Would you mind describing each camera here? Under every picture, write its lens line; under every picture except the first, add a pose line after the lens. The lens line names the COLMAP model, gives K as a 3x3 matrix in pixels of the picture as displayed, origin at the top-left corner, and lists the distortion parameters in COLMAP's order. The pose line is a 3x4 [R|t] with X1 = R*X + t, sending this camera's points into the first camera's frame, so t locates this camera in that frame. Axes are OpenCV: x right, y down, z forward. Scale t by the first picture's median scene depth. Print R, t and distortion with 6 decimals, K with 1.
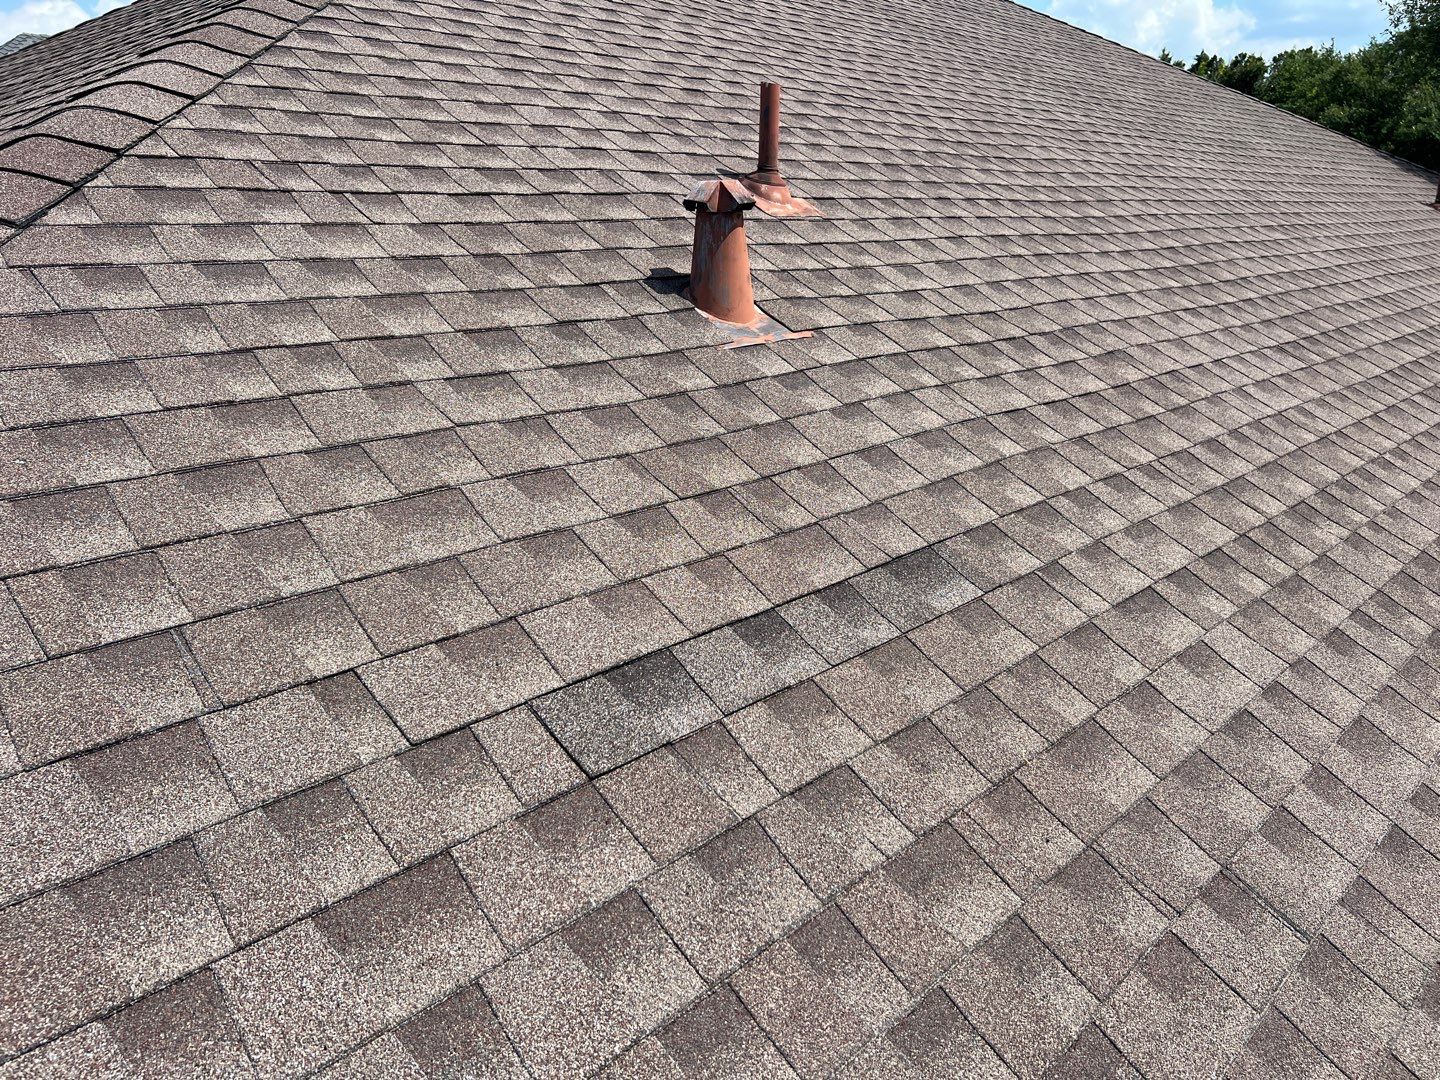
lens RADIAL K [[1062.7, 0, 720.7], [0, 1062.7, 549.3], [0, 0, 1]] dist [0.051833, -0.069382]
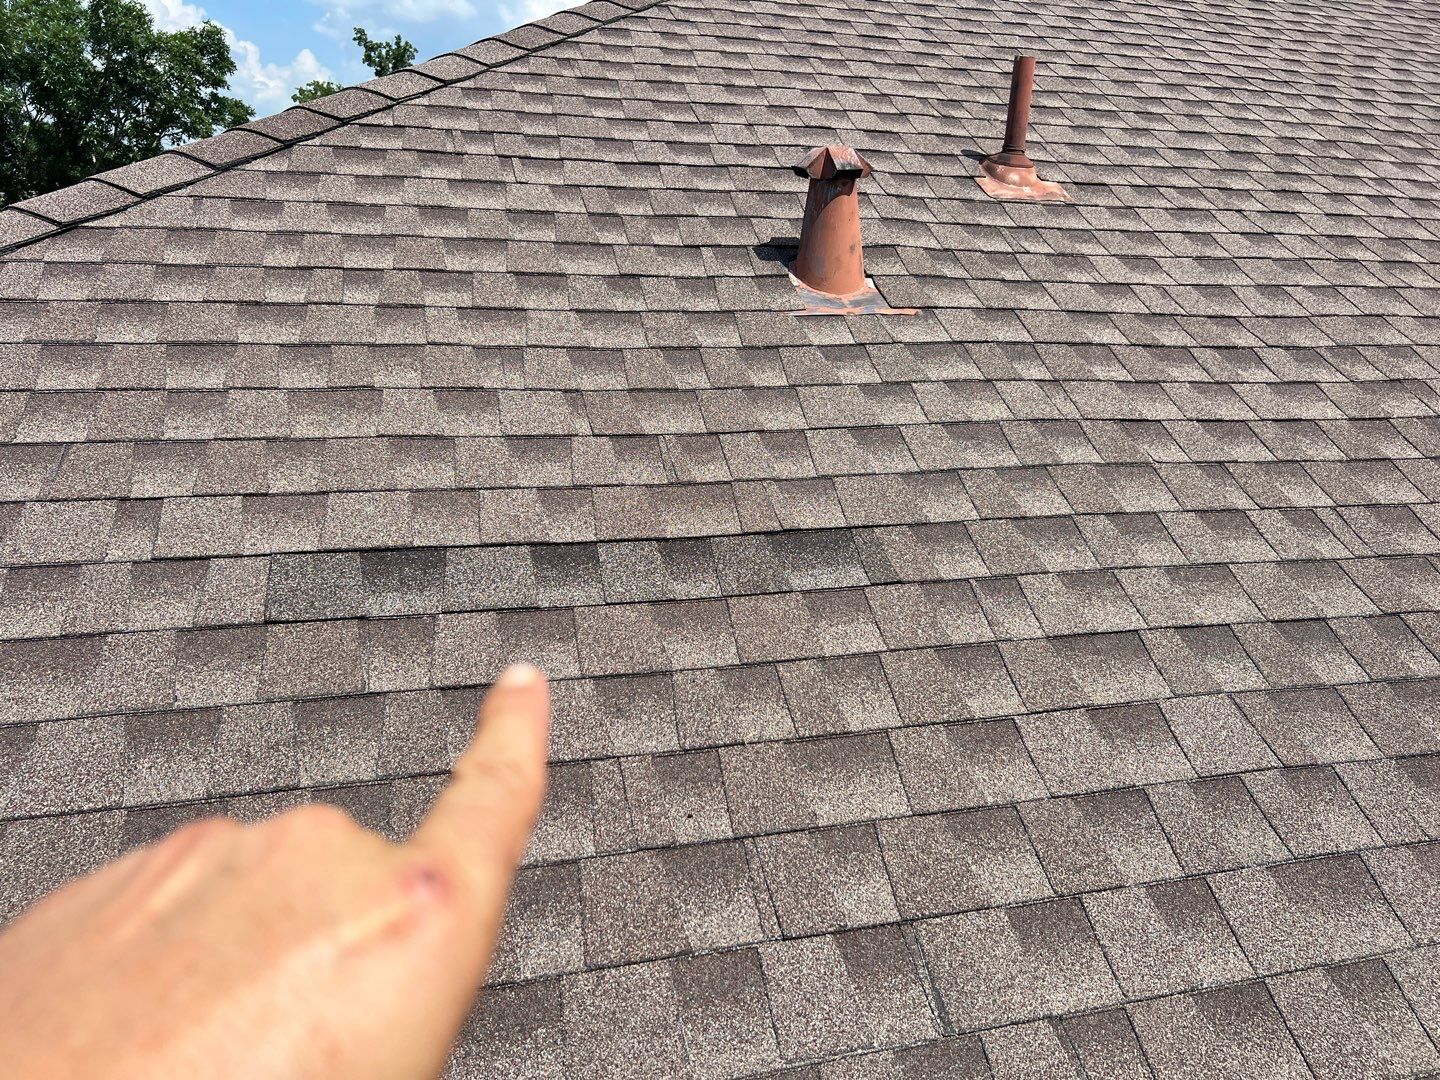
lens RADIAL K [[1062.7, 0, 720.7], [0, 1062.7, 549.3], [0, 0, 1]] dist [0.051833, -0.069382]
pose [[0.861948, 0.175640, -0.475601, 0.505956], [-0.183891, 0.982502, 0.029568, 0.008046], [0.472472, 0.061972, 0.879164, 0.126276]]
